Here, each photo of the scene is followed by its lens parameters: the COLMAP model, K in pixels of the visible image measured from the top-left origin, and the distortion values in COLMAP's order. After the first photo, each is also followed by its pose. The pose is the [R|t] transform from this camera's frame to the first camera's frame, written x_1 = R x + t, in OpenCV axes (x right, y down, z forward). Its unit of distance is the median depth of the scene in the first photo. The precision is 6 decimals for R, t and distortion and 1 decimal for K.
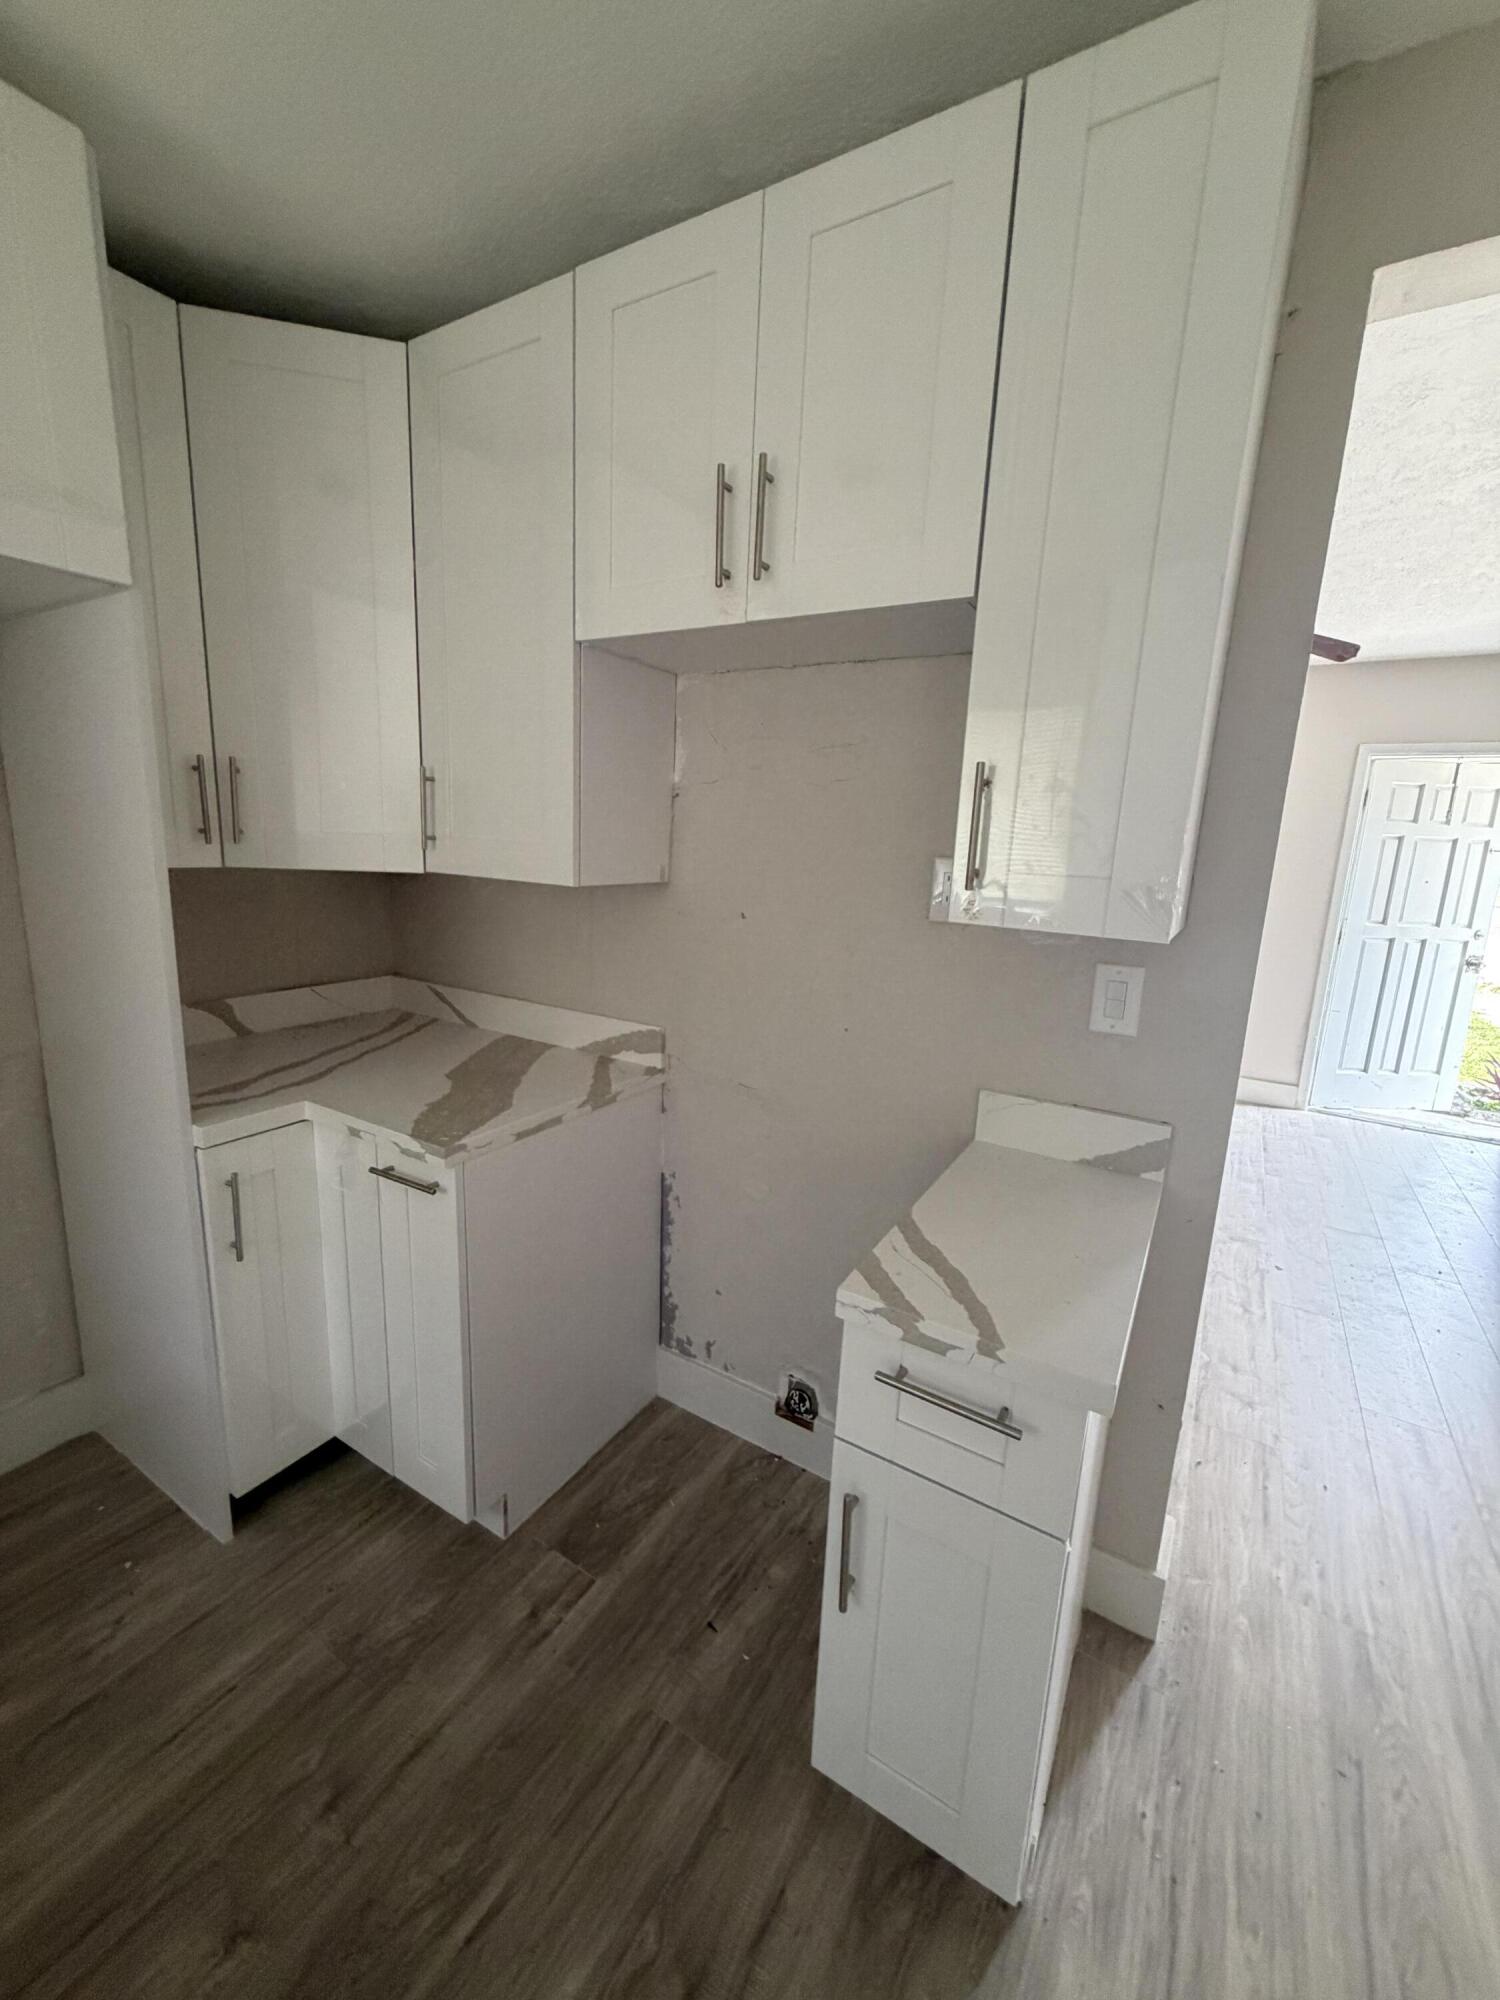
lens RADIAL K [[800.0, 0, 748.6], [0, 800.0, 995.0], [0, 0, 1]] dist [0.000547, 0.000523]
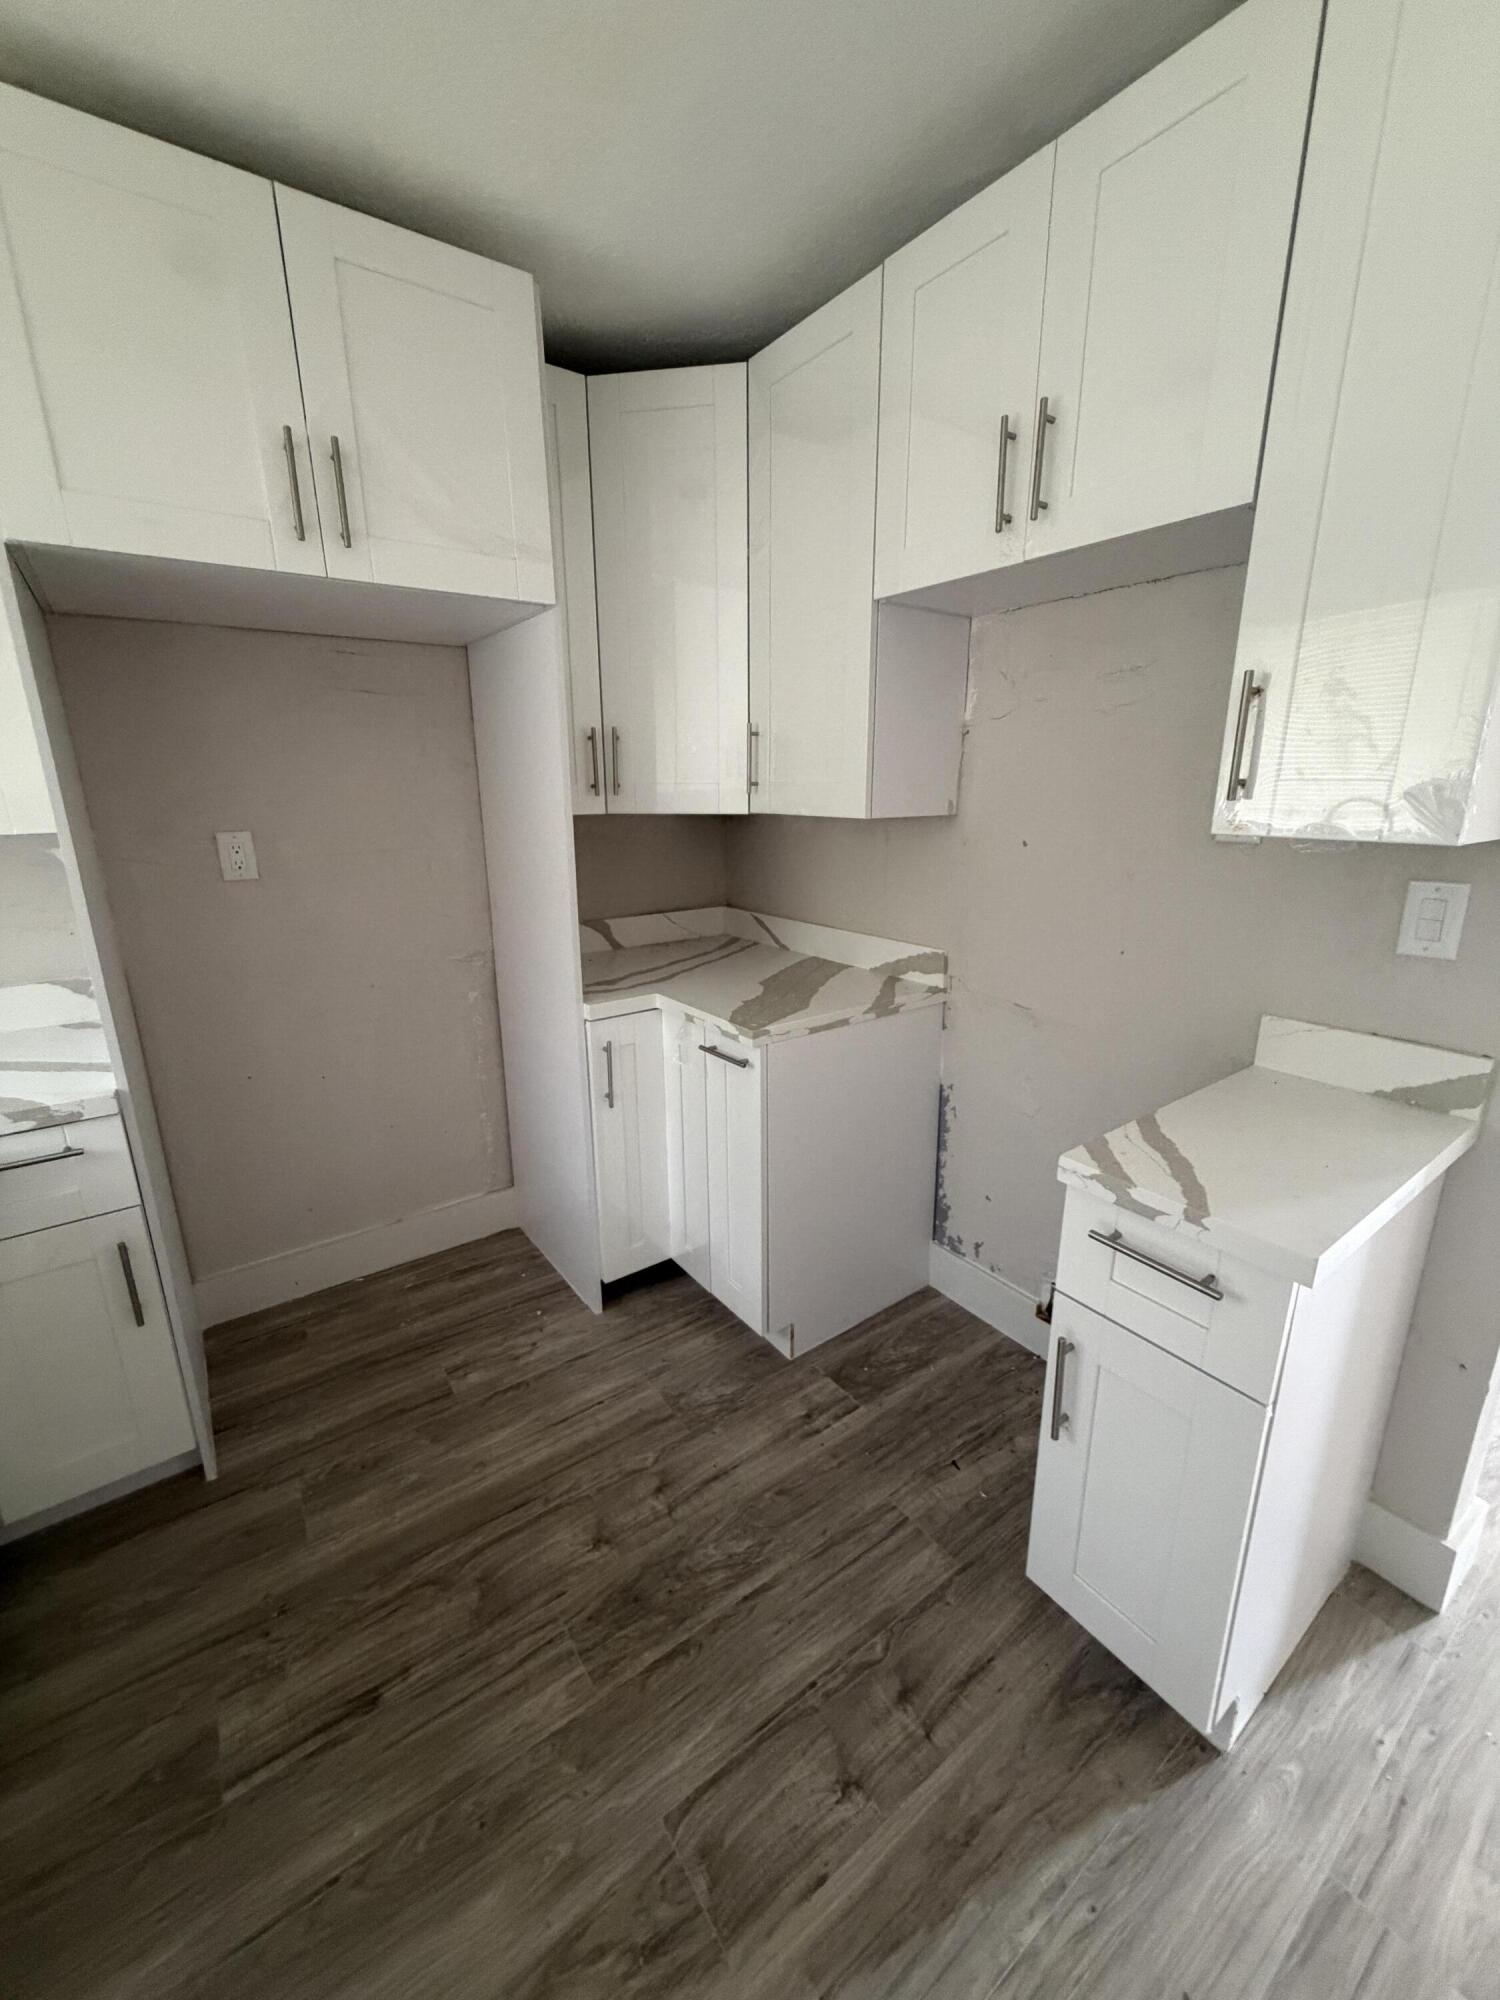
lens RADIAL K [[800.0, 0, 749.2], [0, 800.0, 995.6], [0, 0, 1]] dist [0.000547, 0.000523]
pose [[0.921090, 0.052391, -0.385809, 0.089387], [-0.031713, 0.997708, 0.059772, 0.058301], [0.388057, -0.042820, 0.920640, -0.143279]]
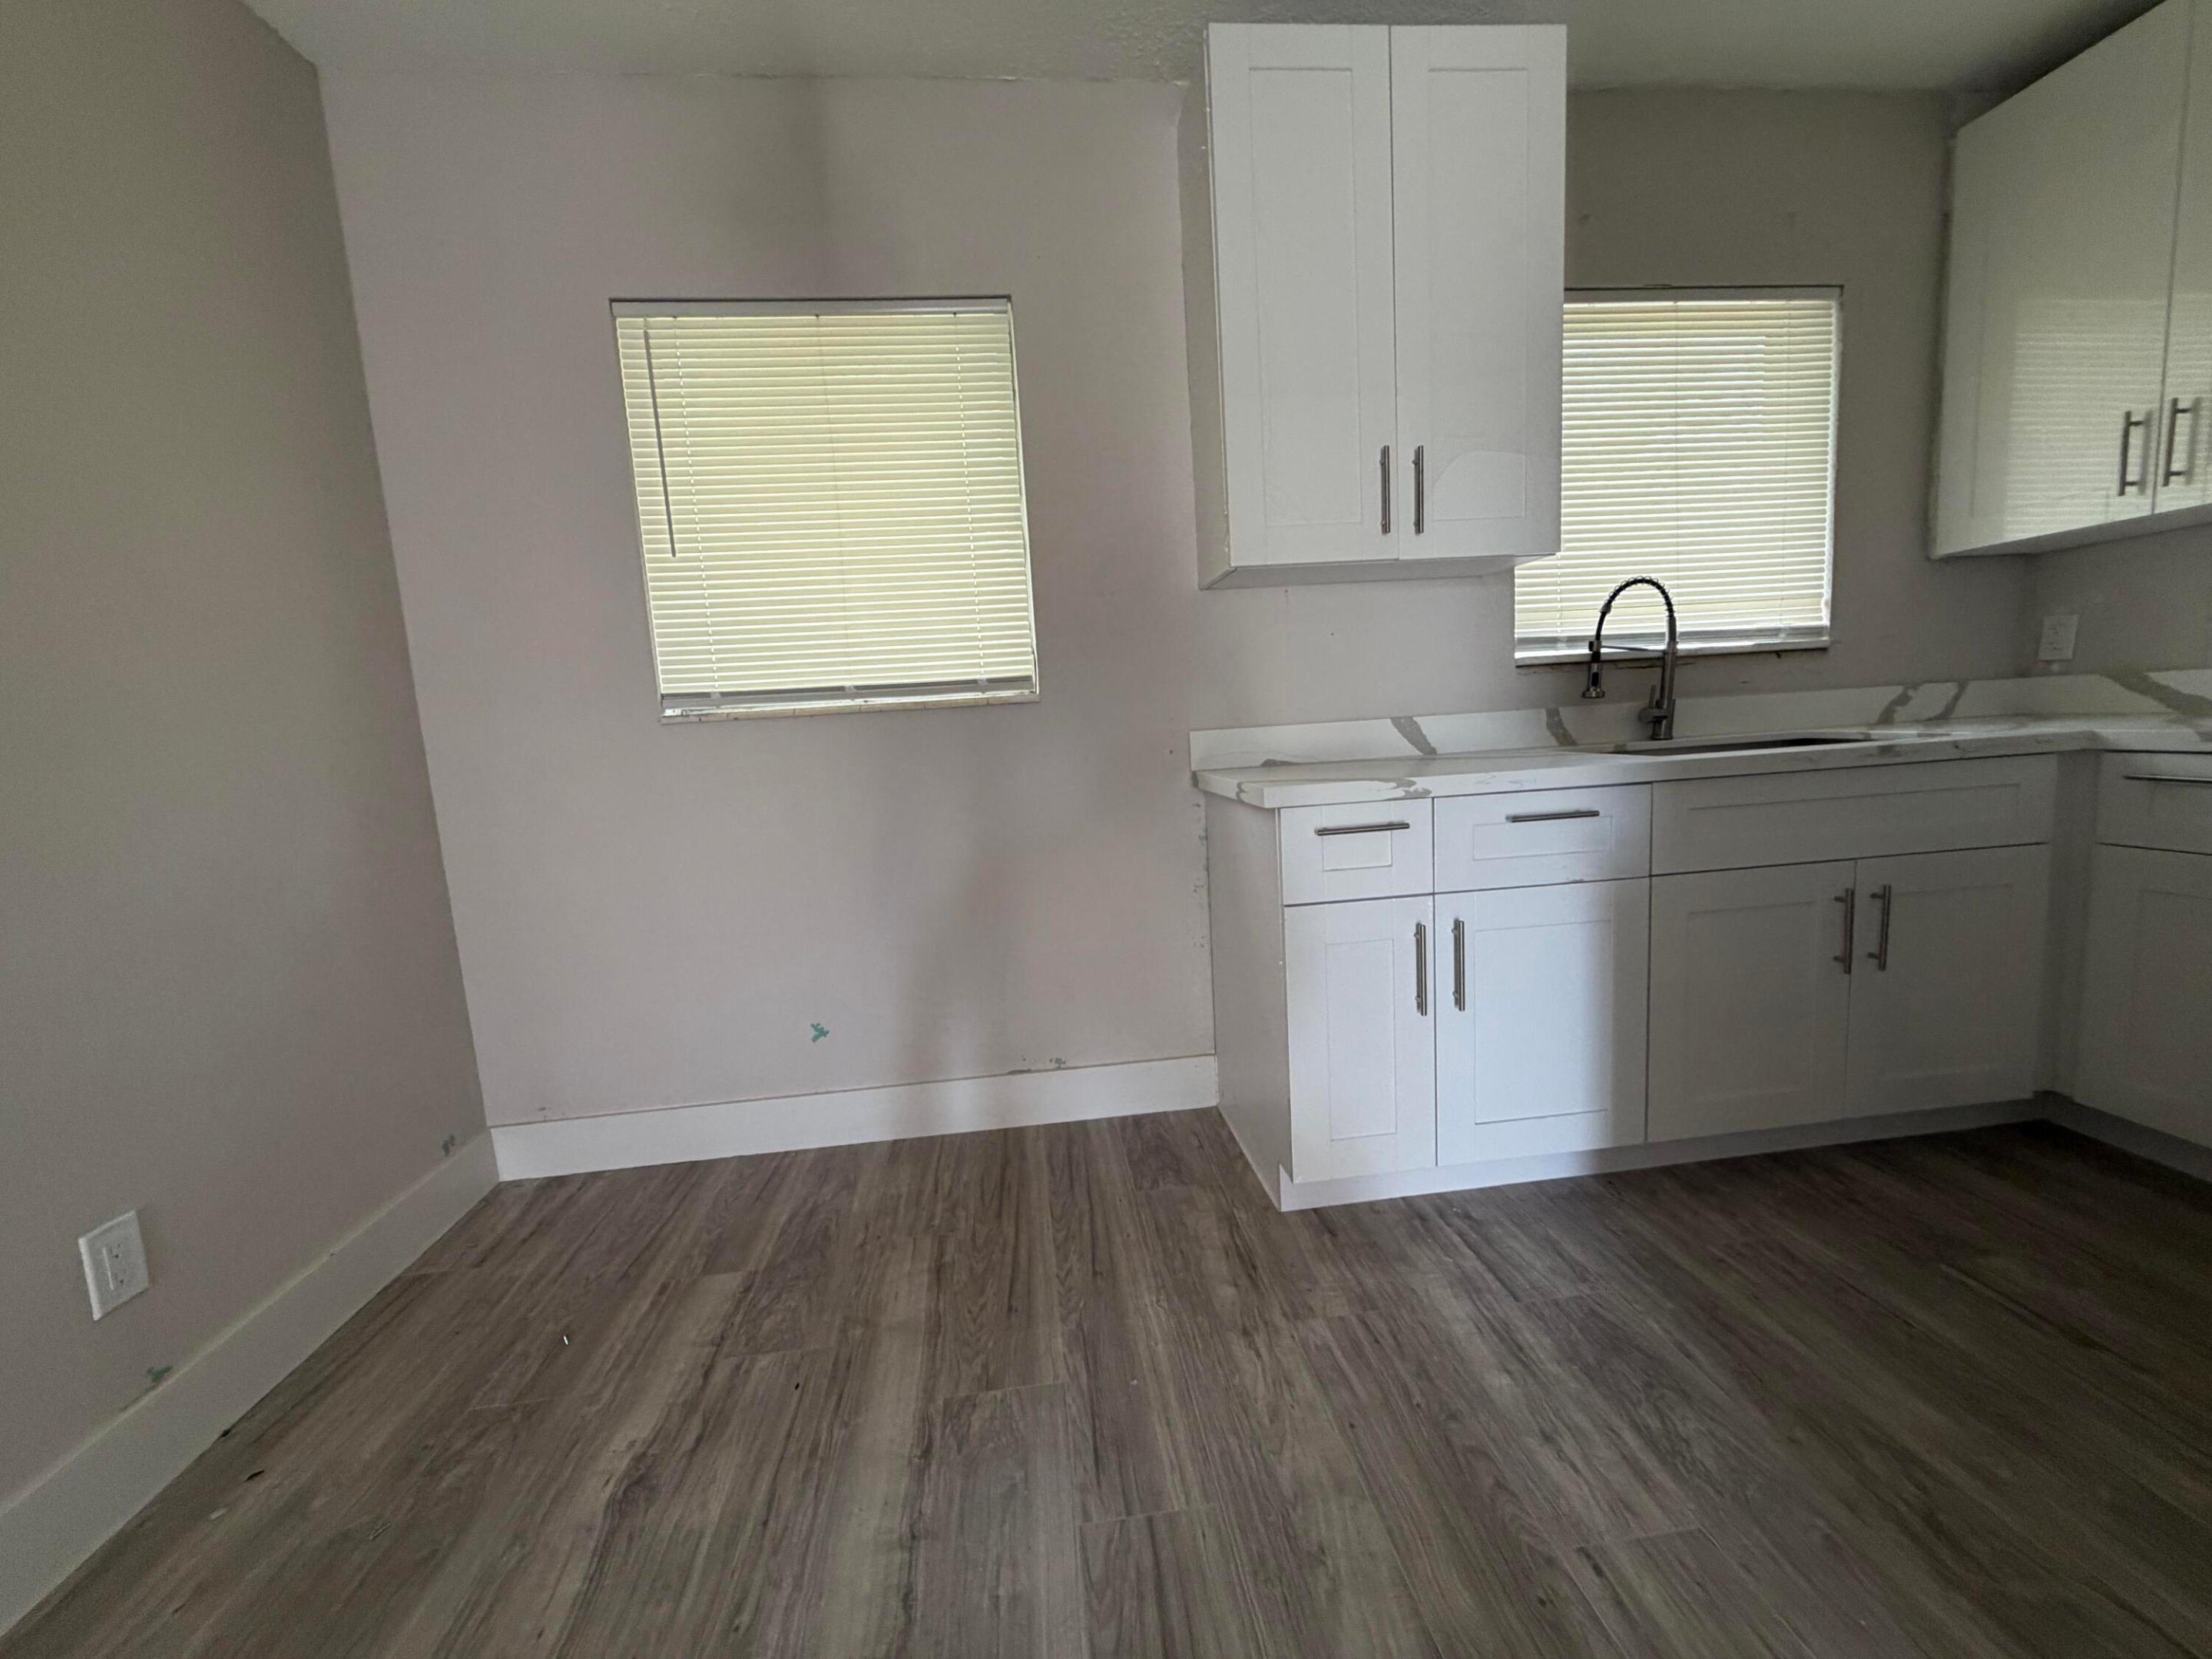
lens RADIAL K [[884.8, 0, 1099.3], [0, 884.8, 830.2], [0, 0, 1]] dist [0.000547, 0.000523]
pose [[-0.790091, 0.088085, -0.606627, 0.728160], [-0.090485, 0.962021, 0.257542, 0.231817], [0.606274, 0.258372, -0.752114, 0.397084]]
